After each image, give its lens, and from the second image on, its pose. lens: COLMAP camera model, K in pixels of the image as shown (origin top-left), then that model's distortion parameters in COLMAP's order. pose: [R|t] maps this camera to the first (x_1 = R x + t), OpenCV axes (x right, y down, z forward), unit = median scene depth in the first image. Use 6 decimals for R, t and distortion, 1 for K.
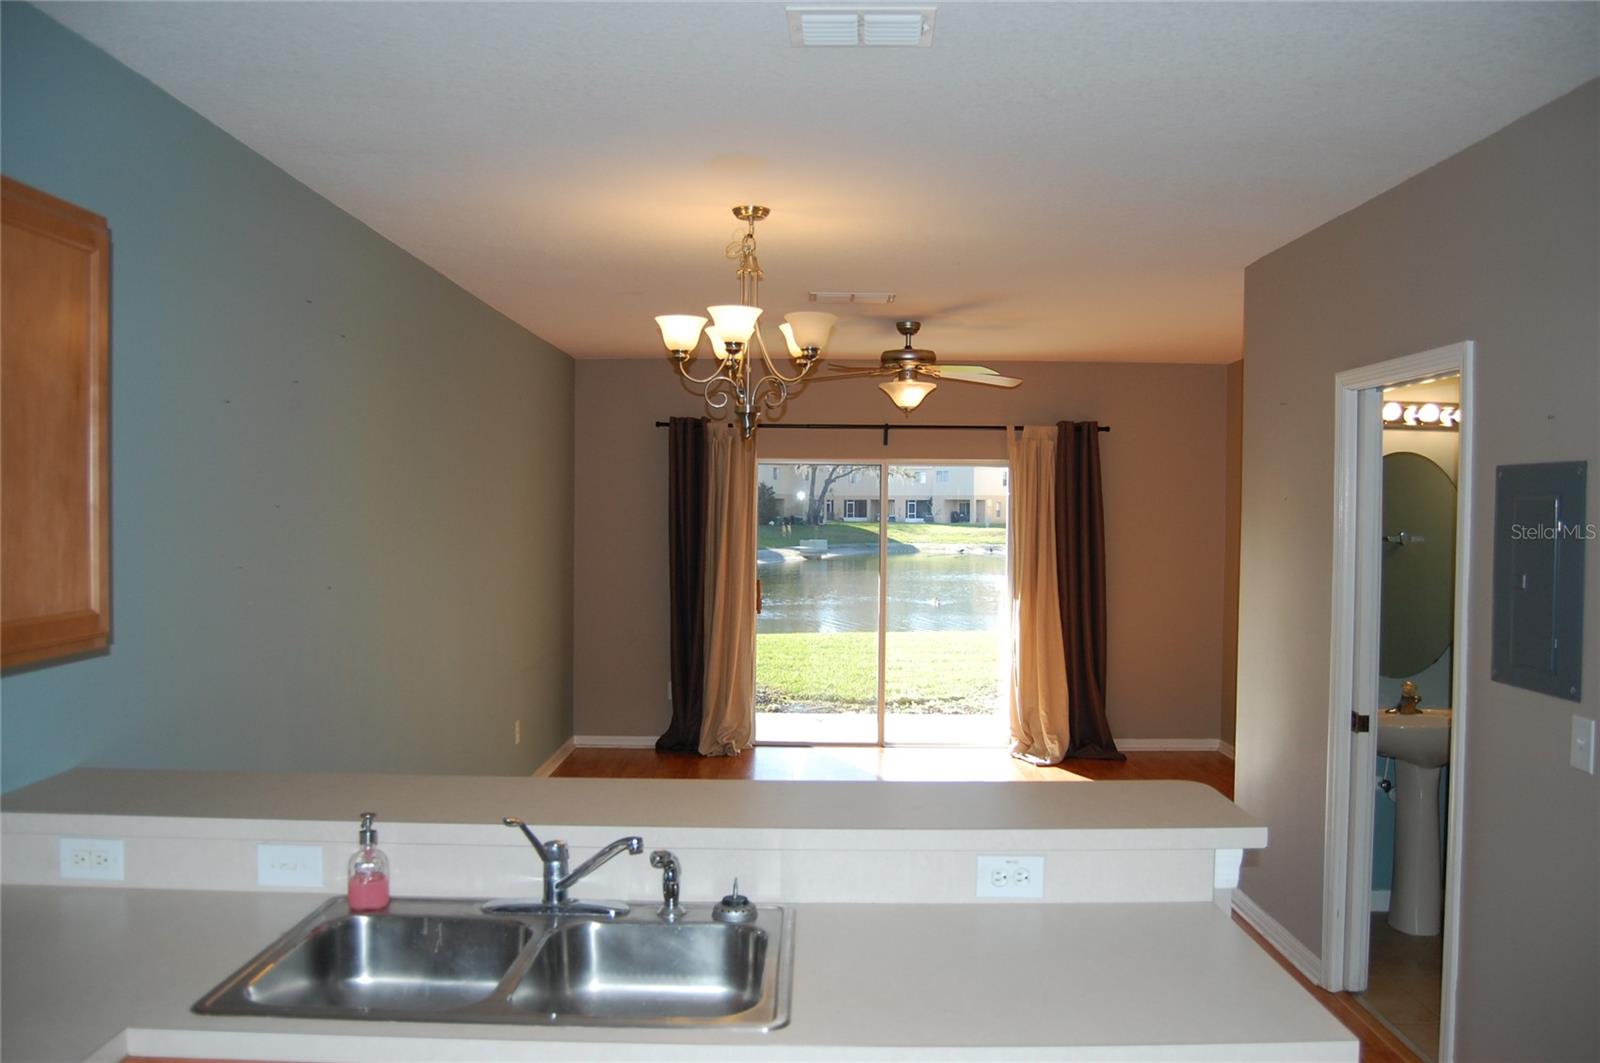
lens RADIAL K [[1261.0, 0, 803.9], [0, 1261.0, 524.6], [0, 0, 1]] dist [-0.079136, 0.021159]
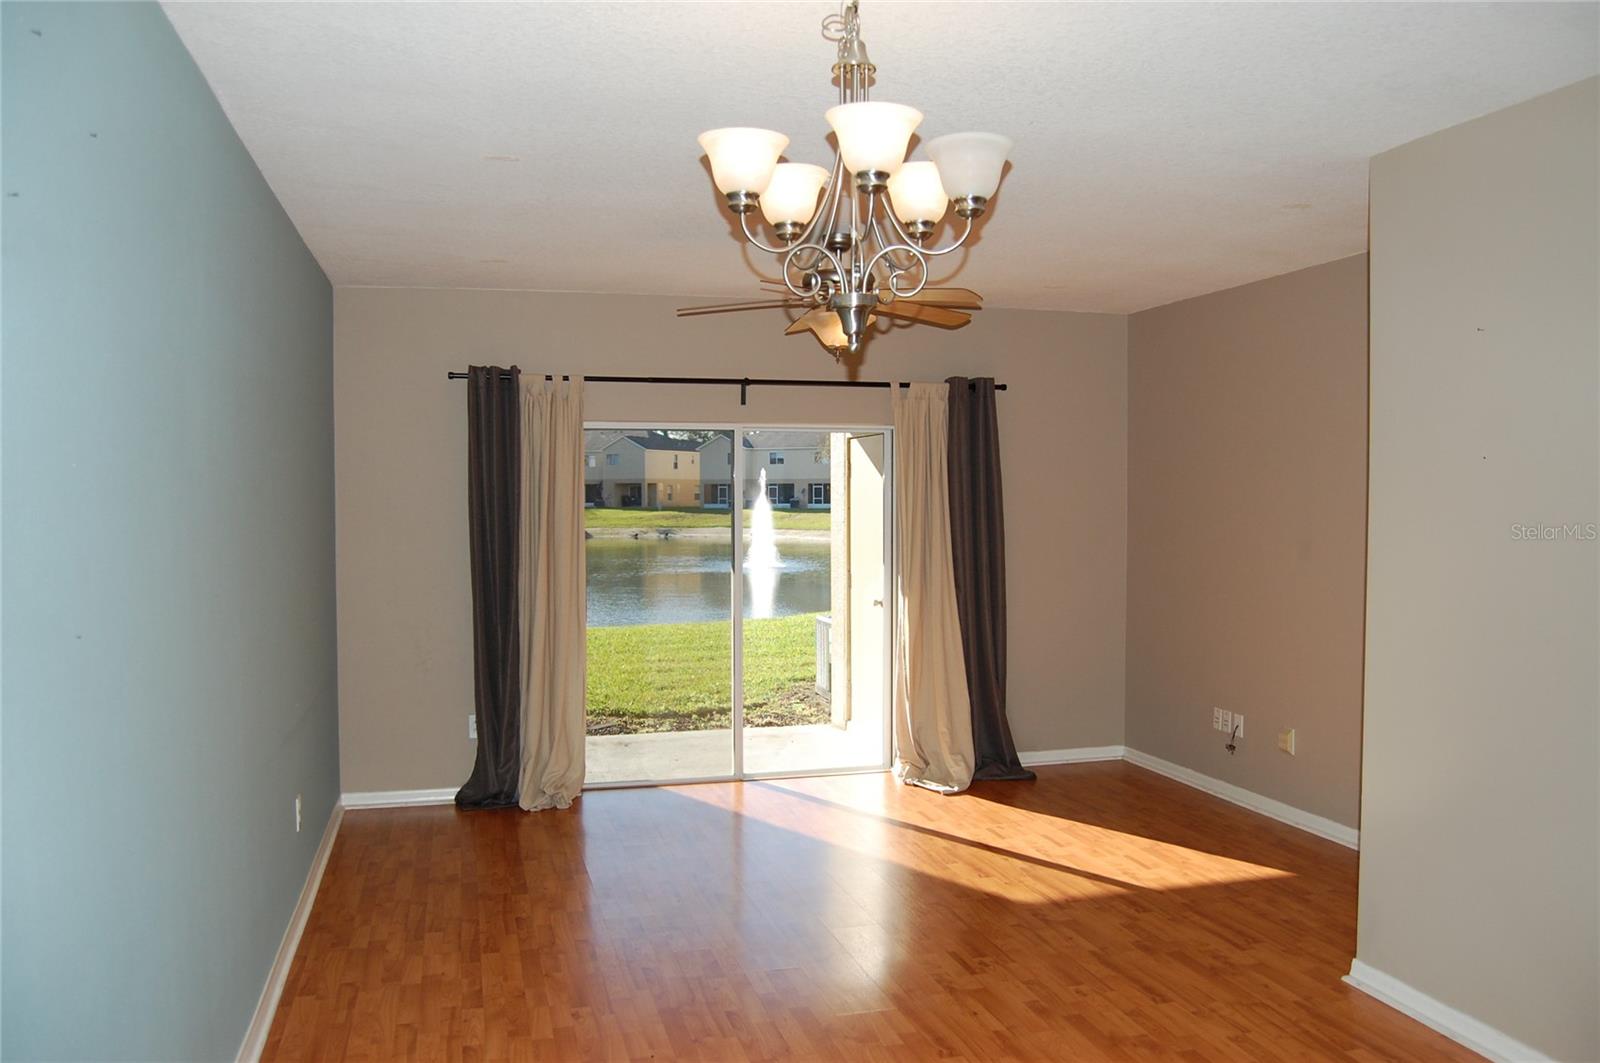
lens RADIAL K [[1261.0, 0, 801.2], [0, 1261.0, 533.3], [0, 0, 1]] dist [-0.079136, 0.021159]
pose [[0.964750, -0.020039, 0.262403, -0.108411], [0.014874, 0.999655, 0.021653, 0.001407], [-0.262746, -0.016987, 0.964715, 0.214606]]
